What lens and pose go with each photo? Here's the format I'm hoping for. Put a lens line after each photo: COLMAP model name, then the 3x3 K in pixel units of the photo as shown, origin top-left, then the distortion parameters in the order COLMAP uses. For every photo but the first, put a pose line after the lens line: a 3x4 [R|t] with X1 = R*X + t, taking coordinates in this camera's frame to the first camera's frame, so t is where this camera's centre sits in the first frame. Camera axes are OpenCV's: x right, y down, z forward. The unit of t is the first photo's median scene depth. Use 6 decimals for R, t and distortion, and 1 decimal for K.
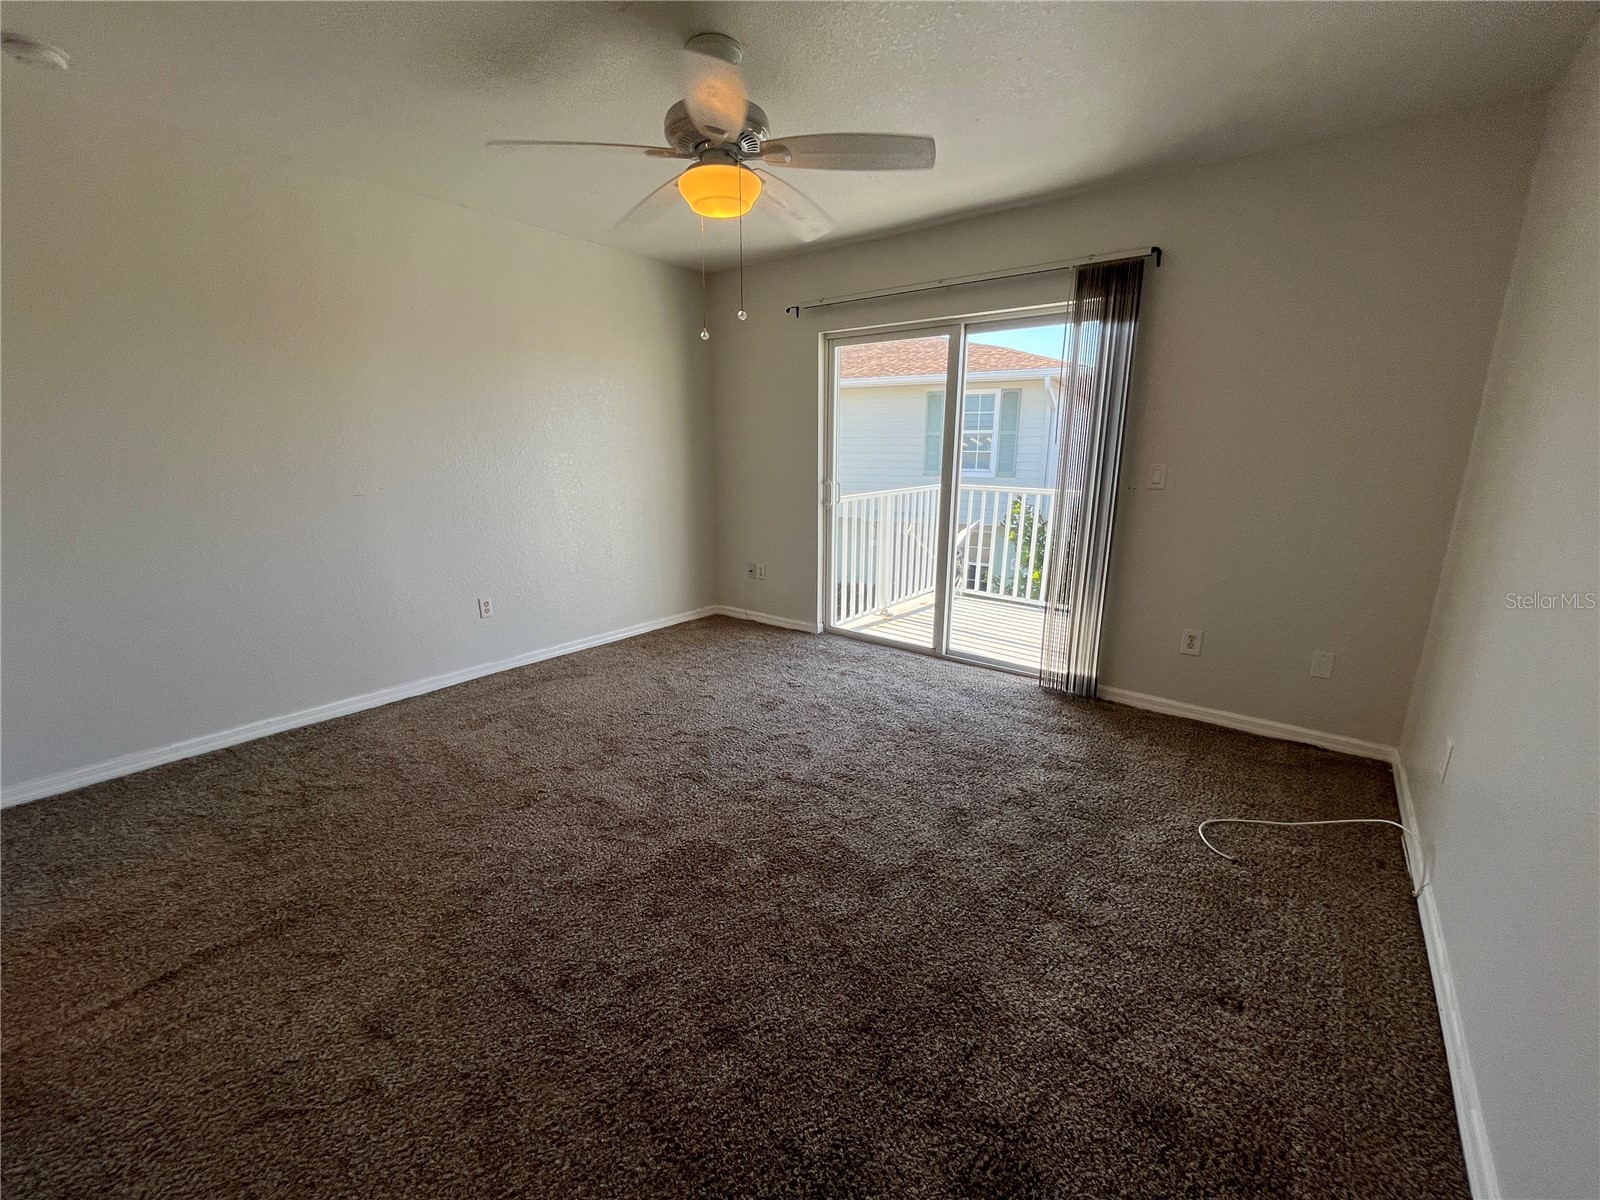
lens RADIAL K [[647.8, 0, 794.3], [0, 647.8, 603.1], [0, 0, 1]] dist [-0.004859, 0.000515]
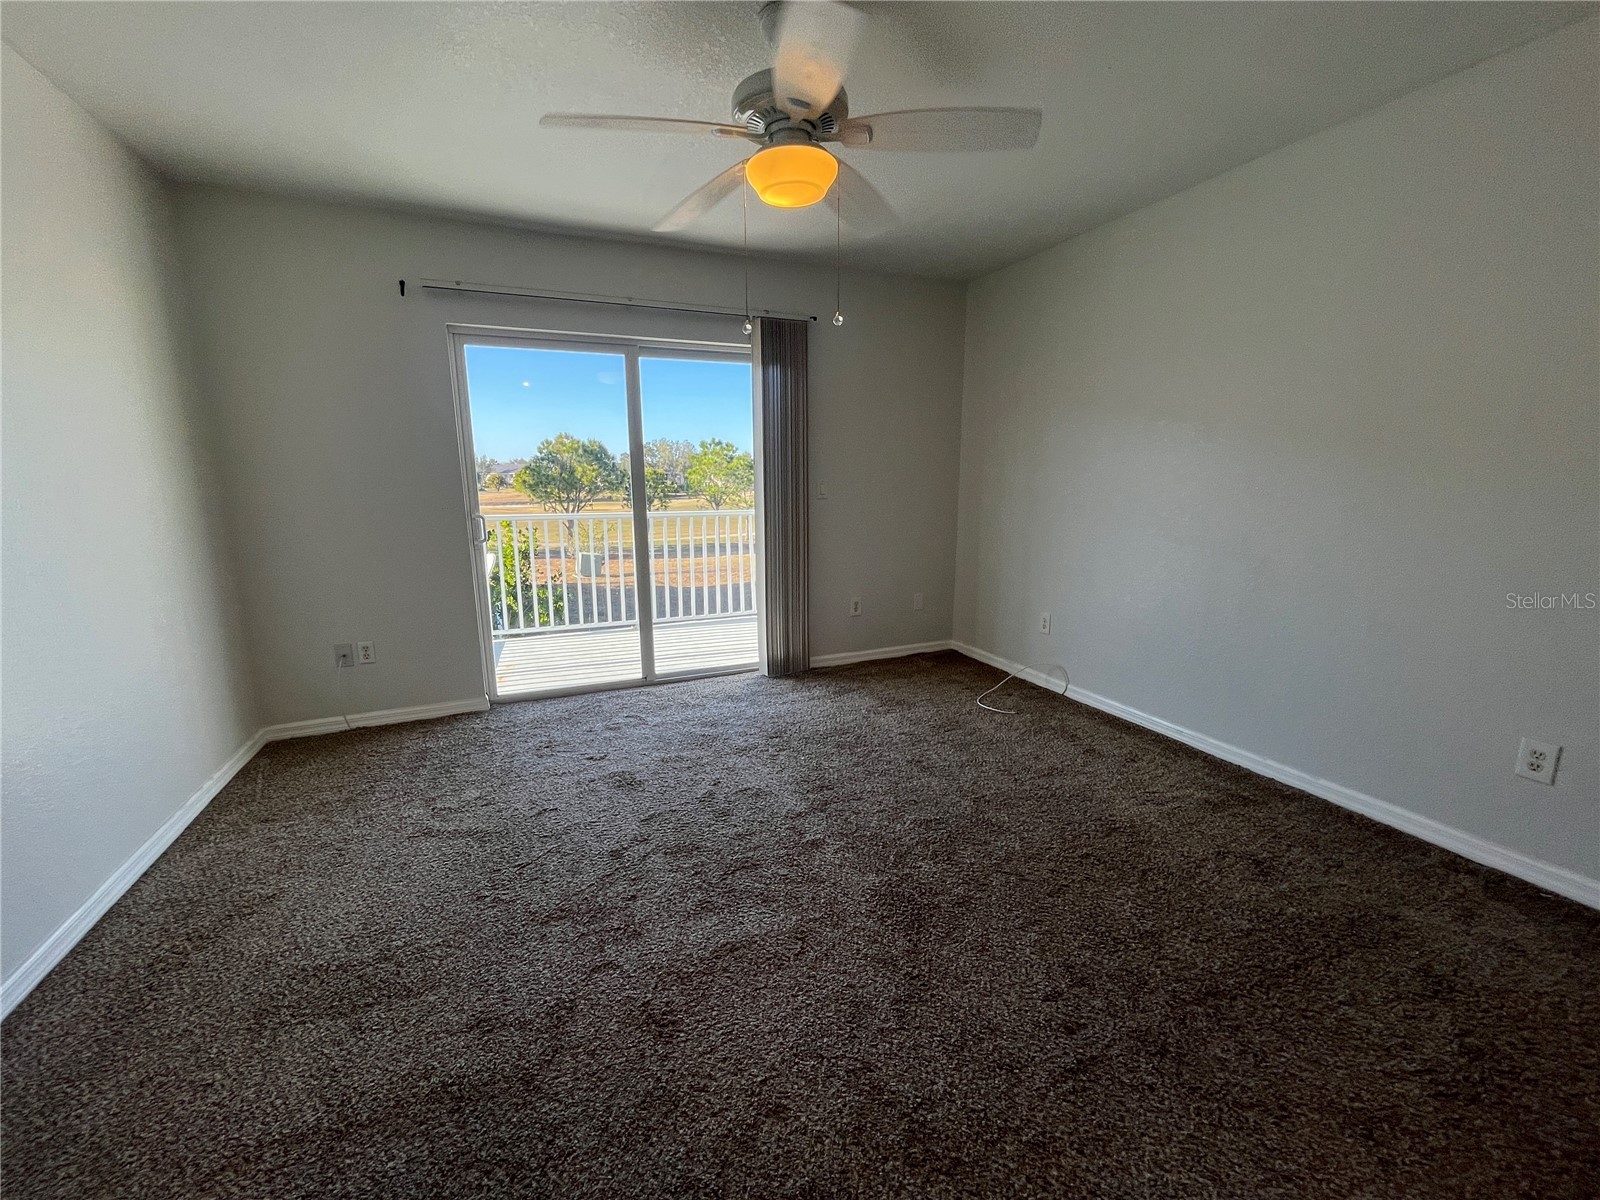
lens RADIAL K [[647.8, 0, 792.2], [0, 647.8, 609.0], [0, 0, 1]] dist [-0.004859, 0.000515]
pose [[0.483071, -0.183402, 0.856158, -0.540391], [0.219531, 0.971953, 0.084341, -0.069287], [-0.847613, 0.147210, 0.509785, 0.347646]]
